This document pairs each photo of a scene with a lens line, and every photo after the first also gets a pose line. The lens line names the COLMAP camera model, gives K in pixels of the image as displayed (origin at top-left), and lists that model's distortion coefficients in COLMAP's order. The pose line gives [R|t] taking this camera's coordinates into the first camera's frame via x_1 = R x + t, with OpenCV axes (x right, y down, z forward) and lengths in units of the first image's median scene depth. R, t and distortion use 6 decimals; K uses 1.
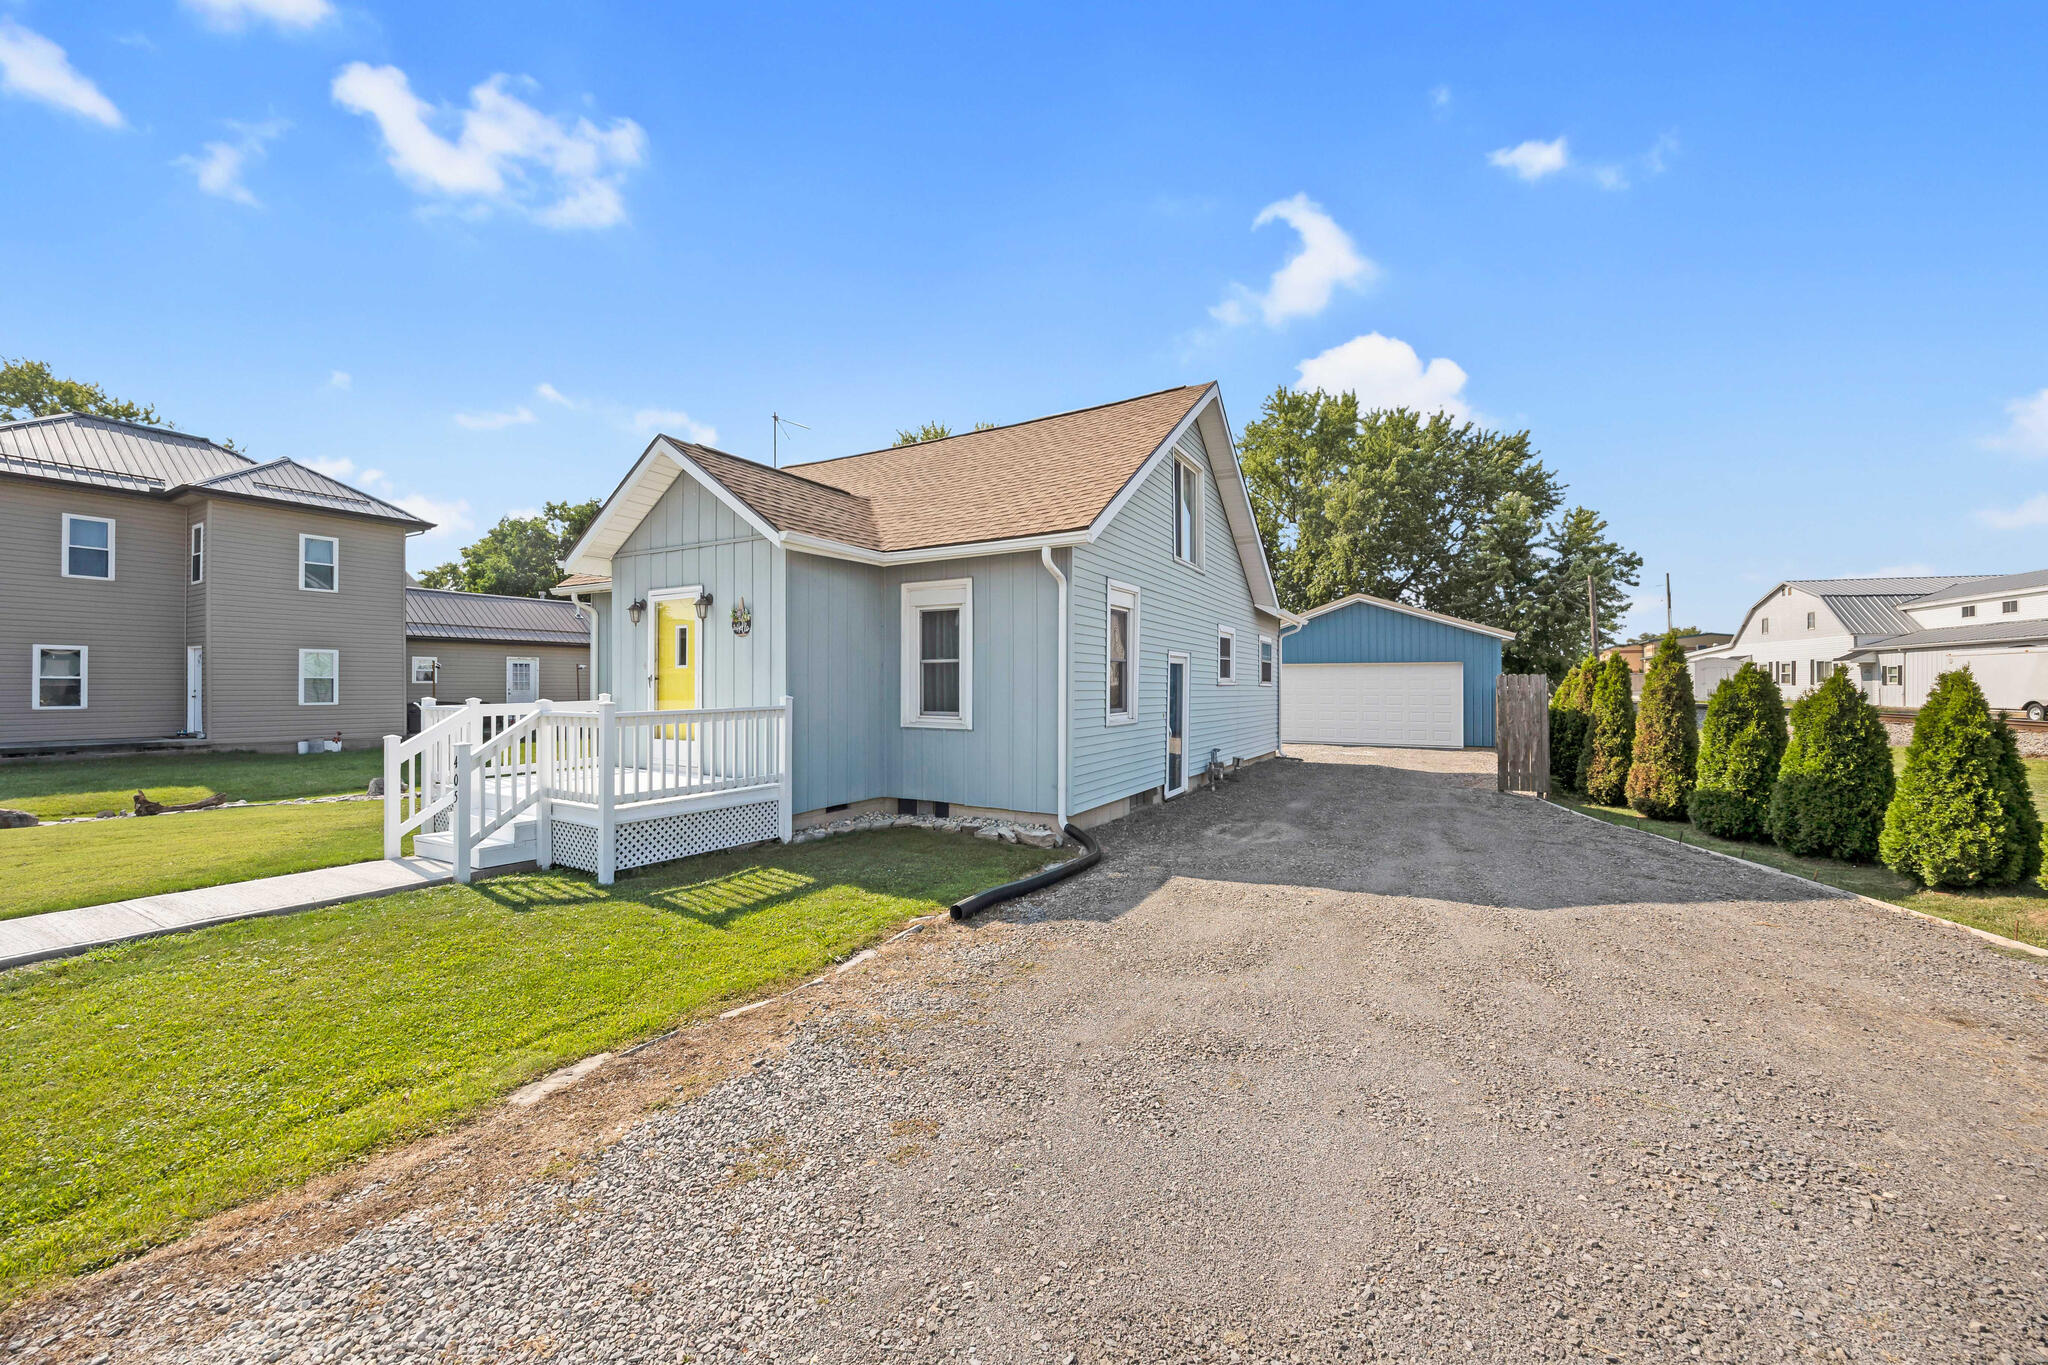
lens RADIAL K [[778.7, 0, 1015.3], [0, 778.7, 674.8], [0, 0, 1]] dist [-0.001144, -0.000082]
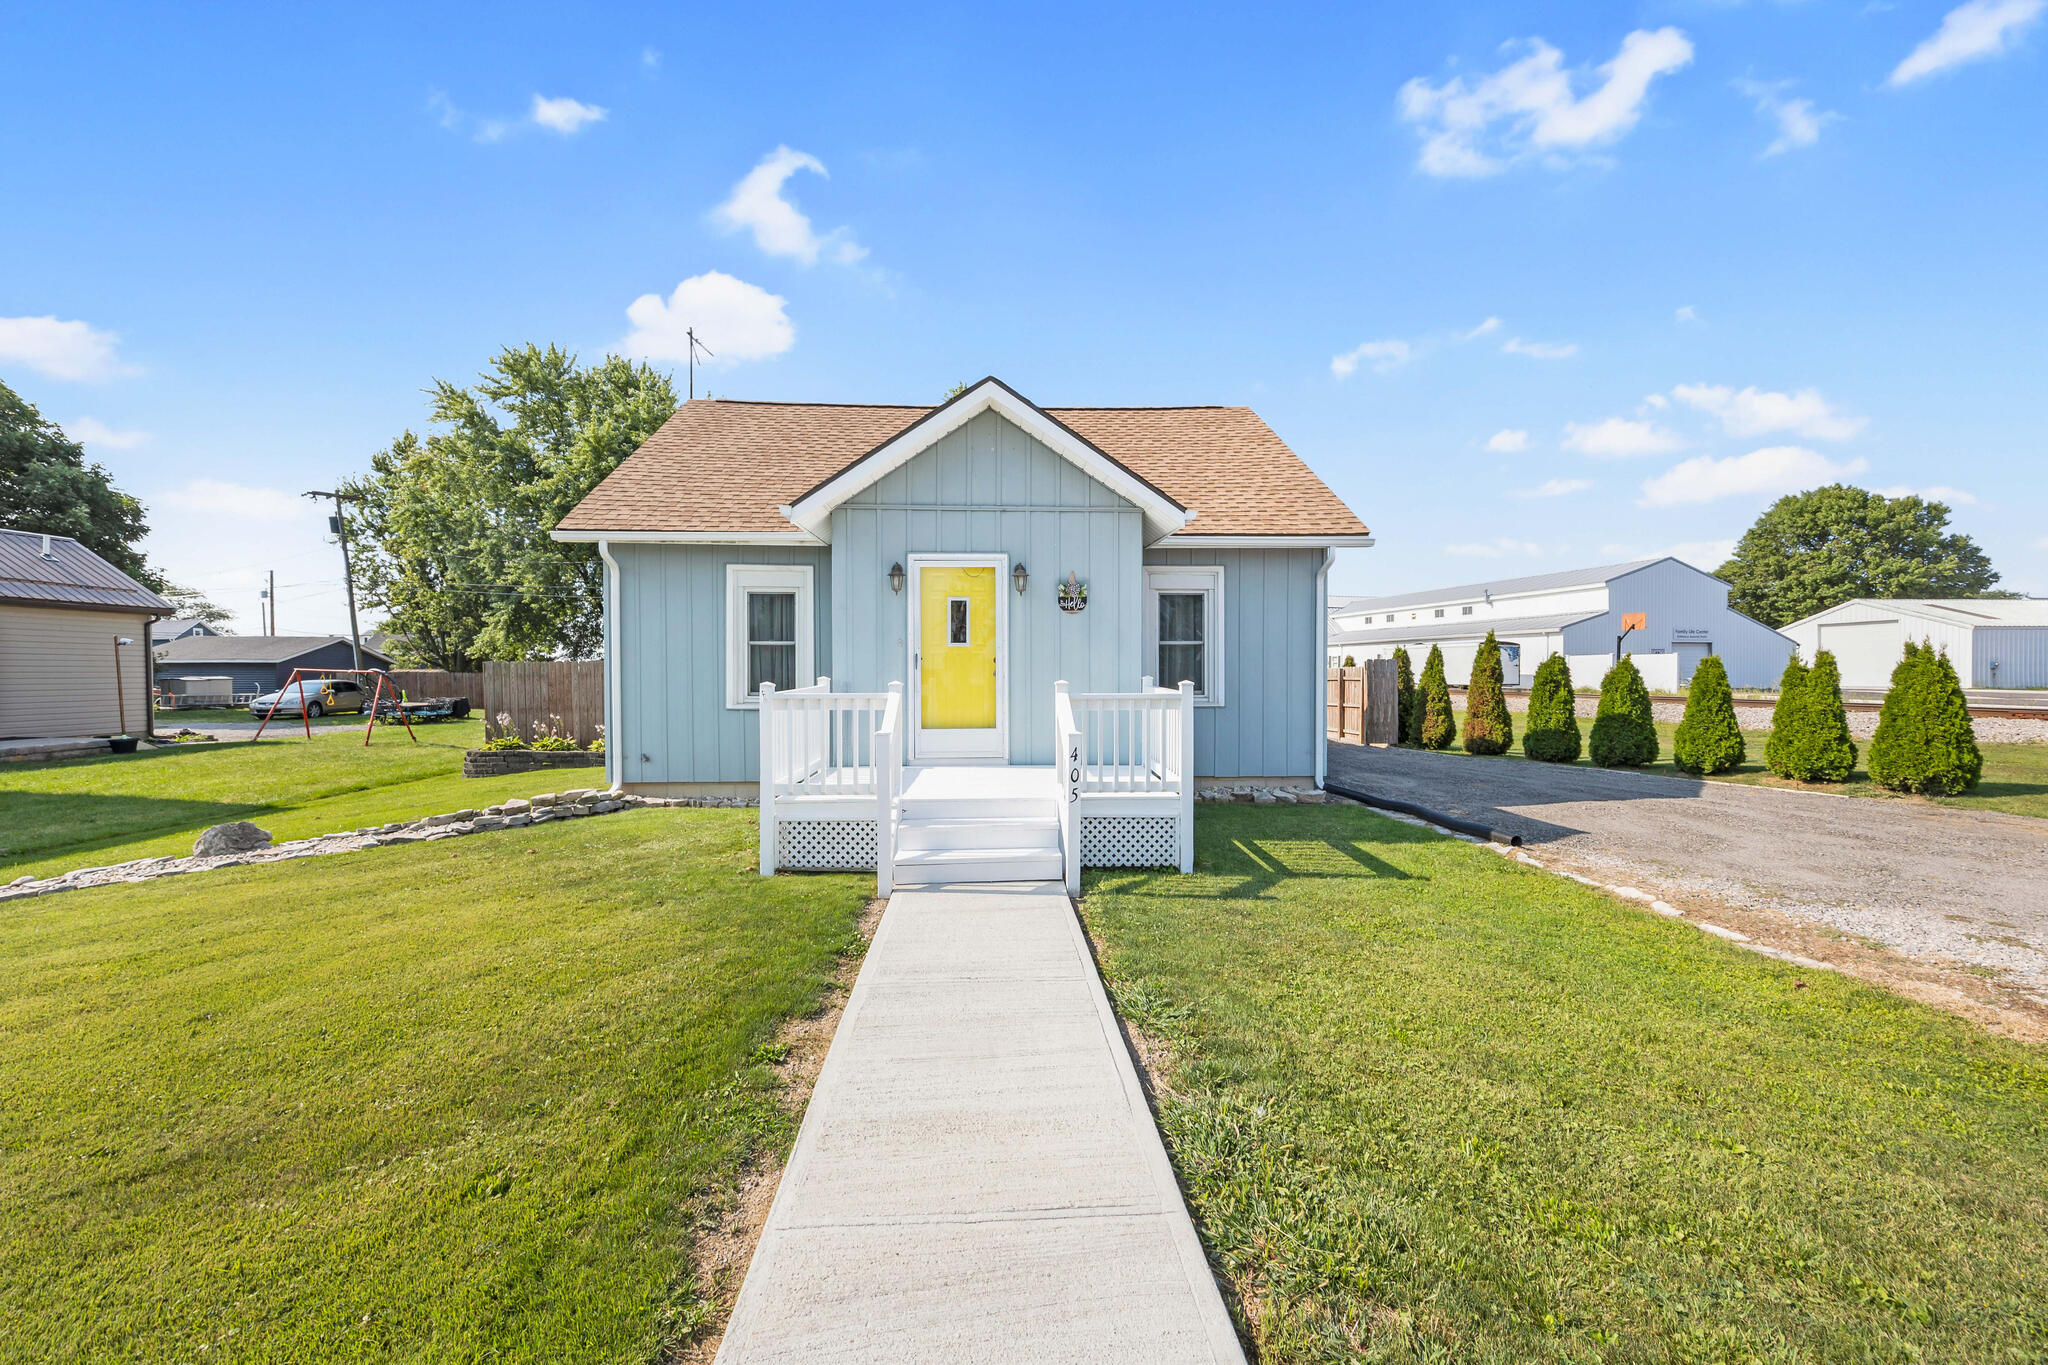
lens RADIAL K [[789.4, 0, 1028.0], [0, 789.4, 691.4], [0, 0, 1]] dist [-0.001123, -0.000100]
pose [[0.842031, -0.018437, 0.539113, -0.851472], [-0.002159, 0.999293, 0.037545, 0.007352], [-0.539424, -0.032778, 0.841396, 0.216396]]
